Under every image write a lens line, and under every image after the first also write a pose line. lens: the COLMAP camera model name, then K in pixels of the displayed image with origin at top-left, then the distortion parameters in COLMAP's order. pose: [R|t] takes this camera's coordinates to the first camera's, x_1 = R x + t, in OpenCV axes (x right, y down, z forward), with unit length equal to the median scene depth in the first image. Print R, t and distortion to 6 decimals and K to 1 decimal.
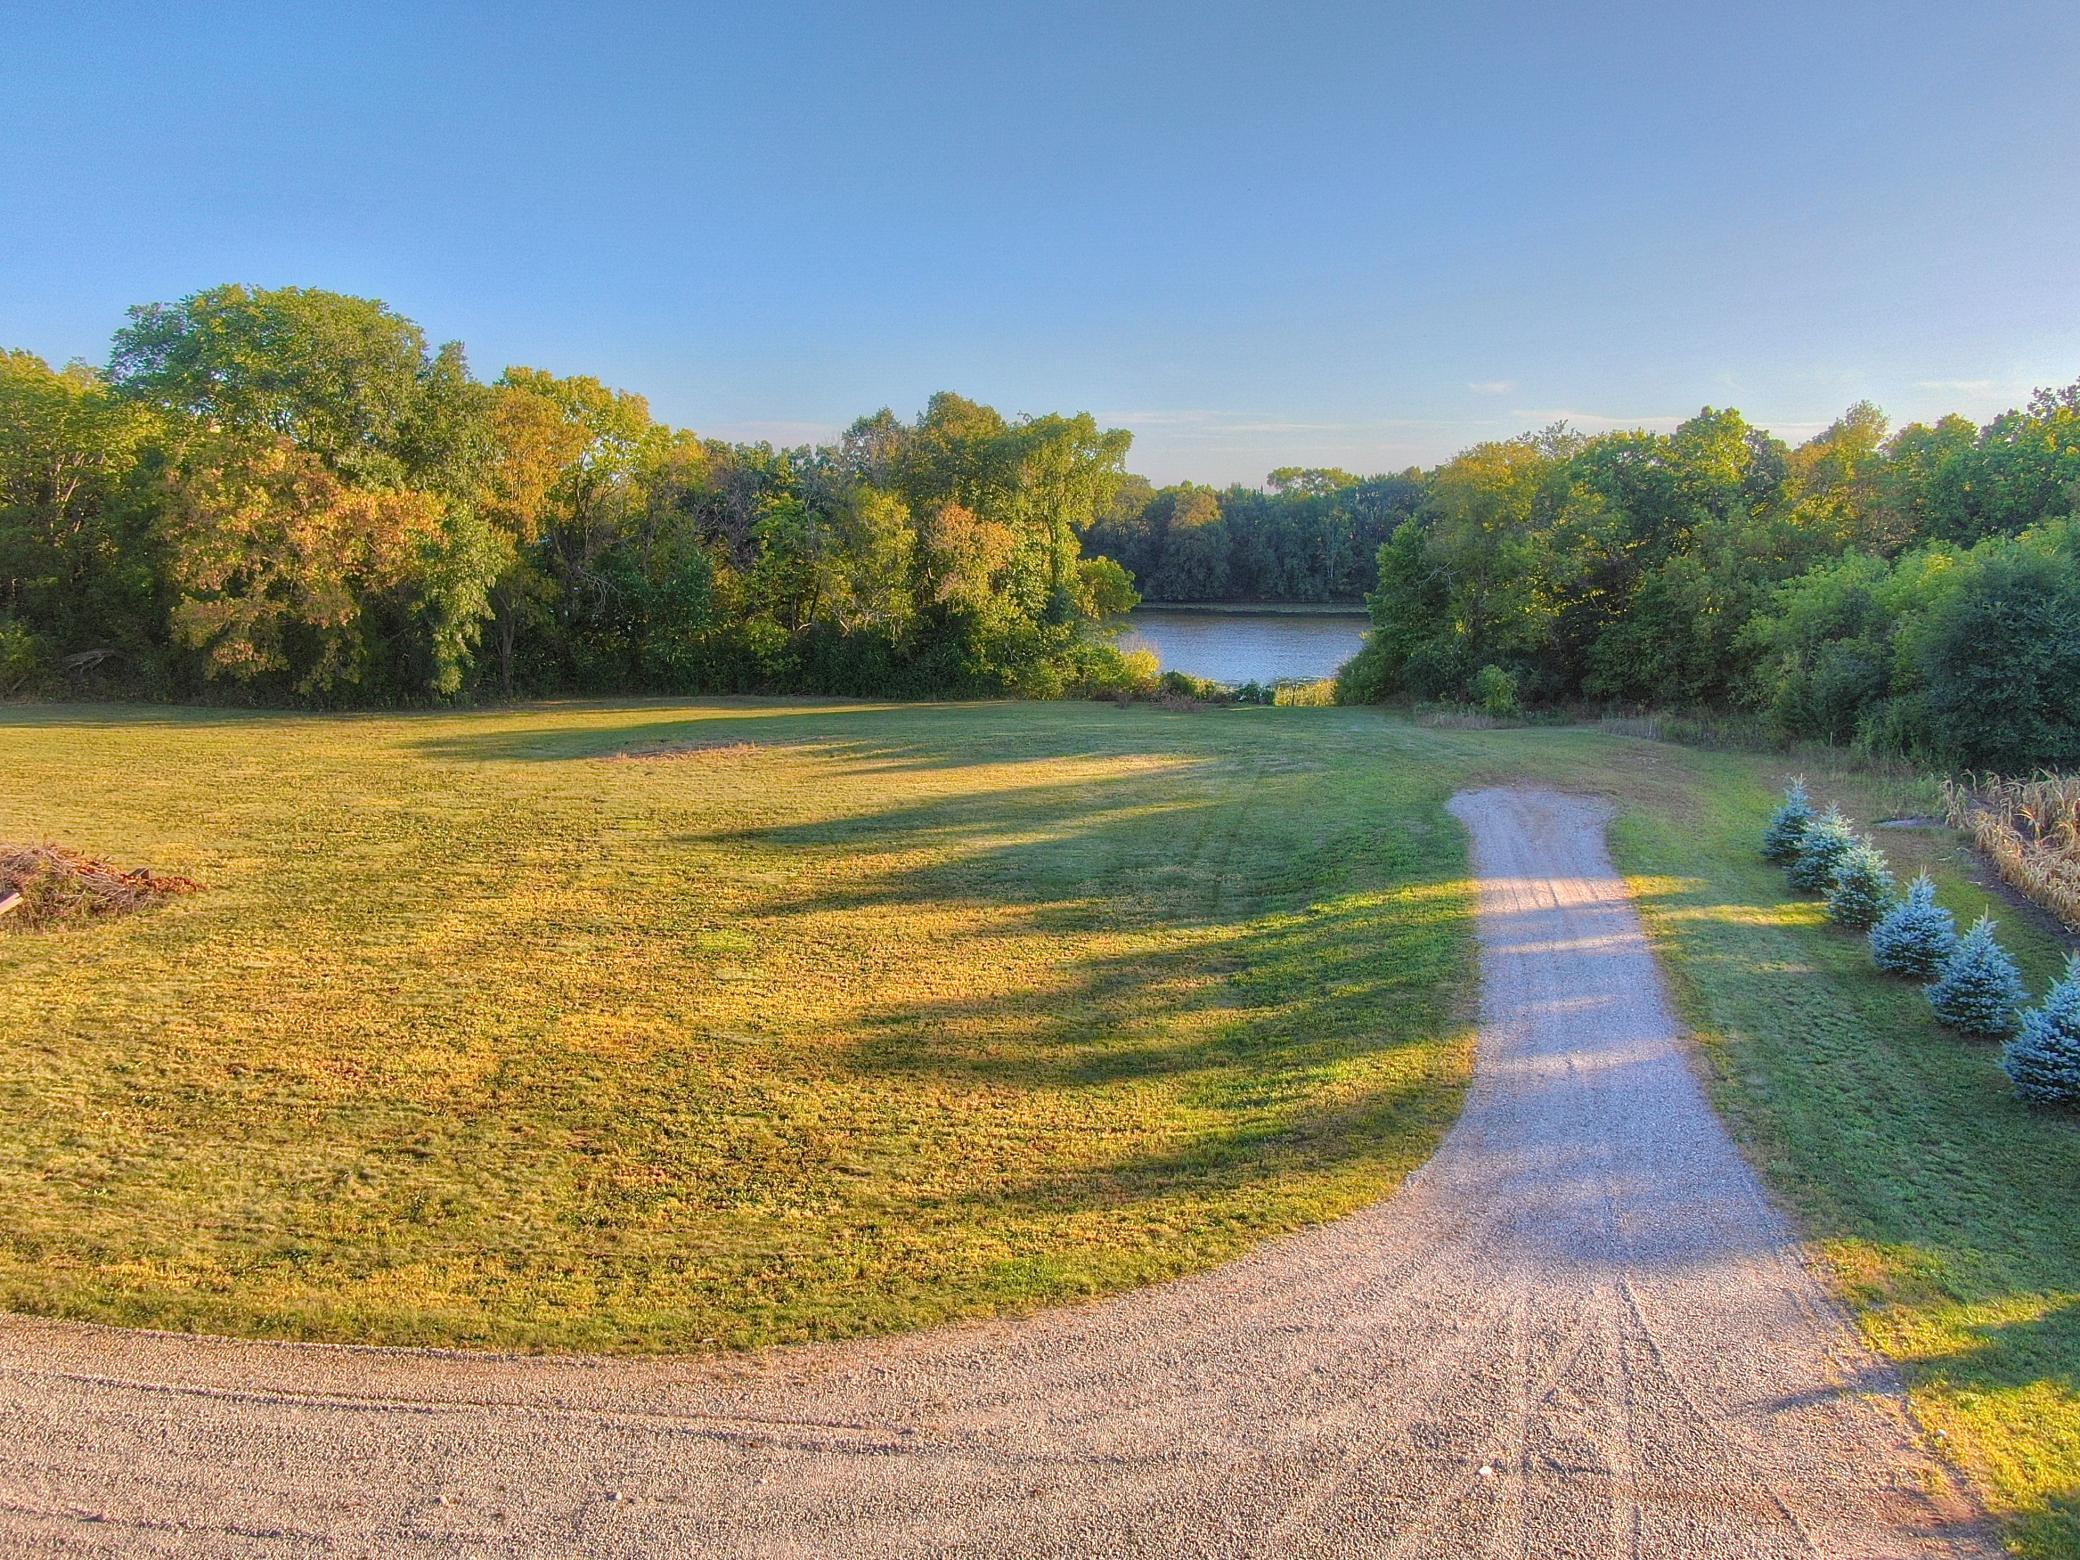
lens RADIAL K [[1564.5, 0, 1045.0], [0, 1564.5, 780.9], [0, 0, 1]] dist [-0.015648, 0.004944]
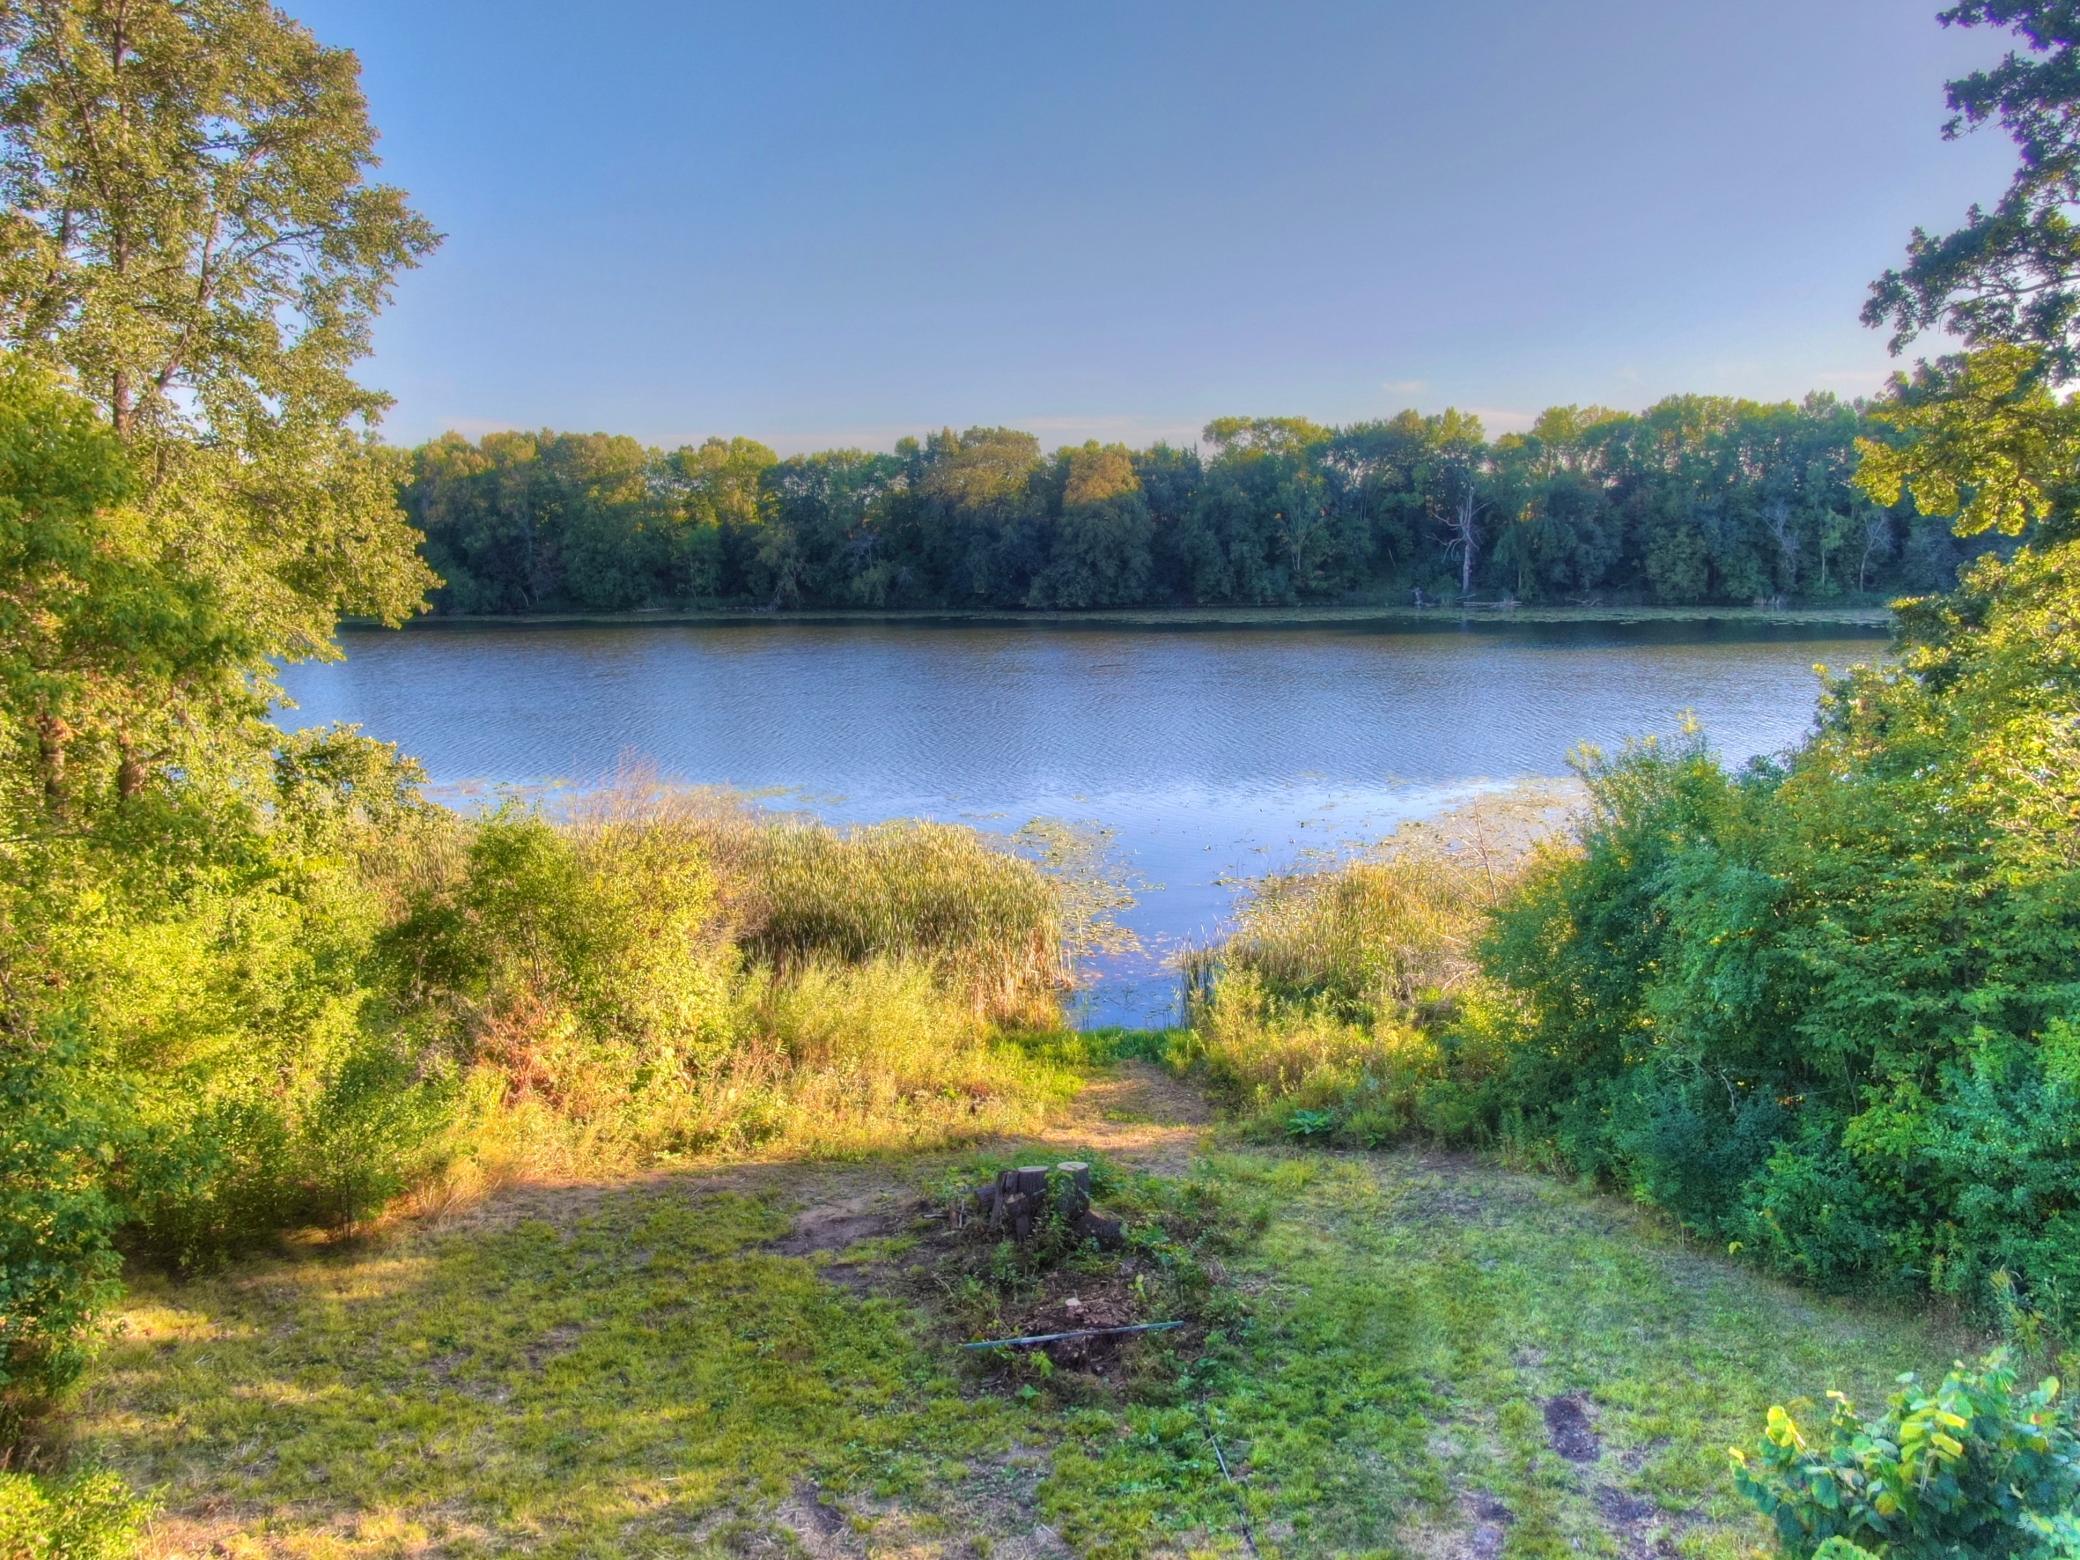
lens RADIAL K [[1564.5, 0, 1045.0], [0, 1564.5, 780.9], [0, 0, 1]] dist [-0.015648, 0.004944]
pose [[0.999117, -0.026414, 0.032684, 0.148768], [0.026437, 0.999650, -0.000294, -0.127419], [-0.032664, 0.001158, 0.999466, 1.010316]]
